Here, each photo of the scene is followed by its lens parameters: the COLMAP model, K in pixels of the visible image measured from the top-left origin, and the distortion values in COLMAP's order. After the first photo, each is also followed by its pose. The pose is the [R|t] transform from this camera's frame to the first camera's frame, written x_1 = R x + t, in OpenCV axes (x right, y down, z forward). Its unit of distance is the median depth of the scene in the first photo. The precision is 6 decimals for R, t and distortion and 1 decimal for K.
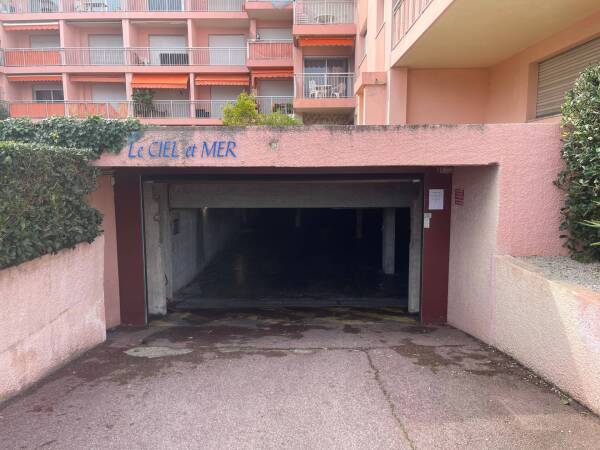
lens RADIAL K [[453.4, 0, 299.3], [0, 453.4, 224.2], [0, 0, 1]] dist [0.069935, -0.083293]
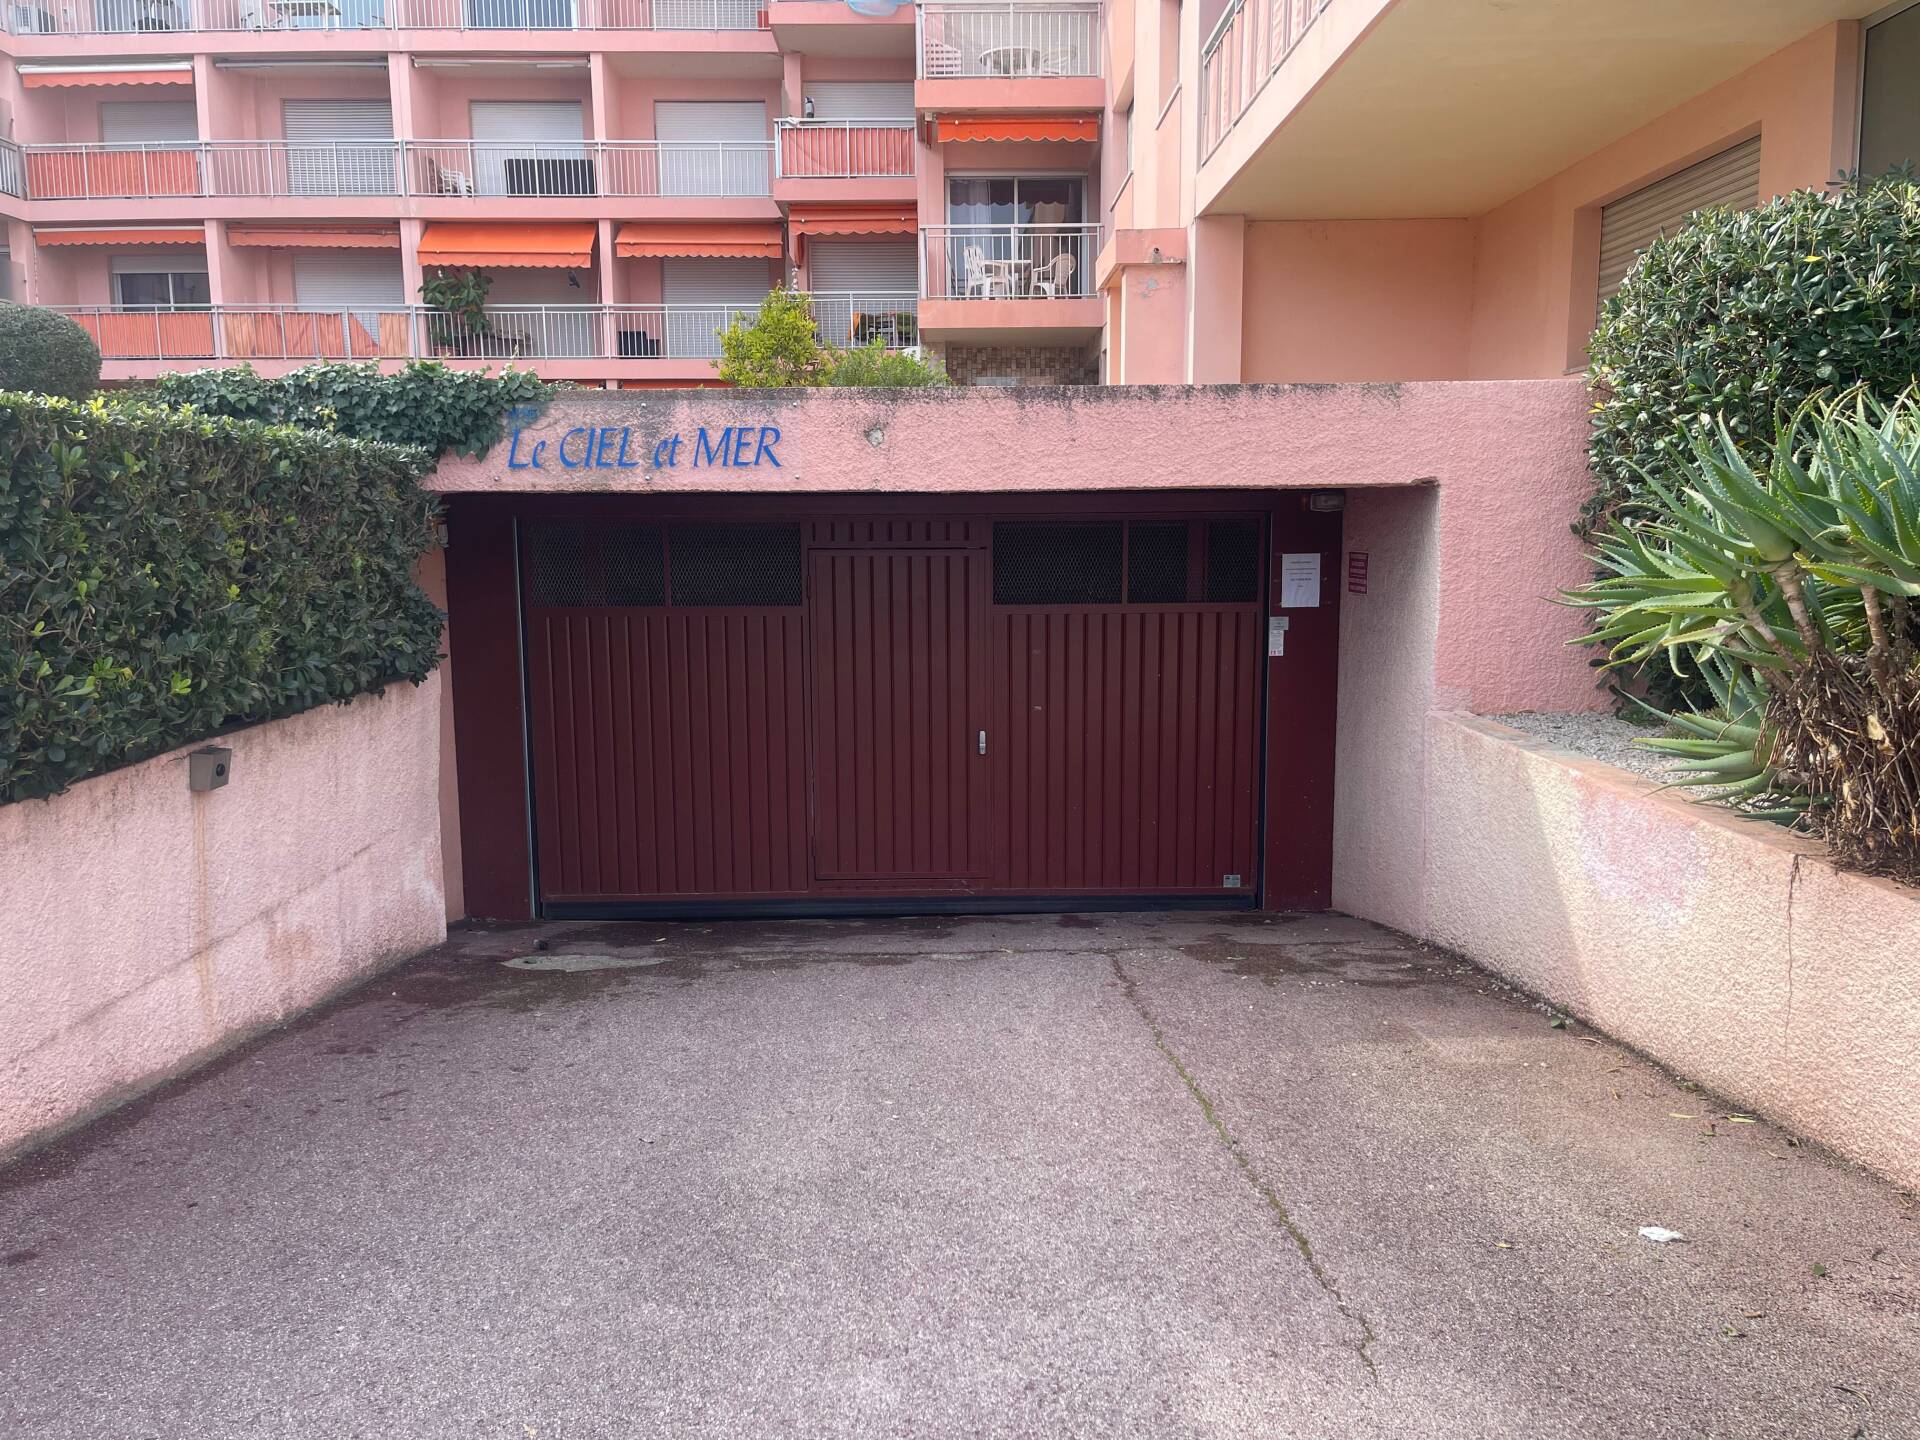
lens RADIAL K [[1450.8, 0, 961.3], [0, 1450.8, 719.1], [0, 0, 1]] dist [0.069935, -0.083293]
pose [[0.999835, -0.005749, 0.017257, -0.004936], [0.005480, 0.999863, 0.015606, 0.050604], [-0.017345, -0.015509, 0.999729, -0.260760]]
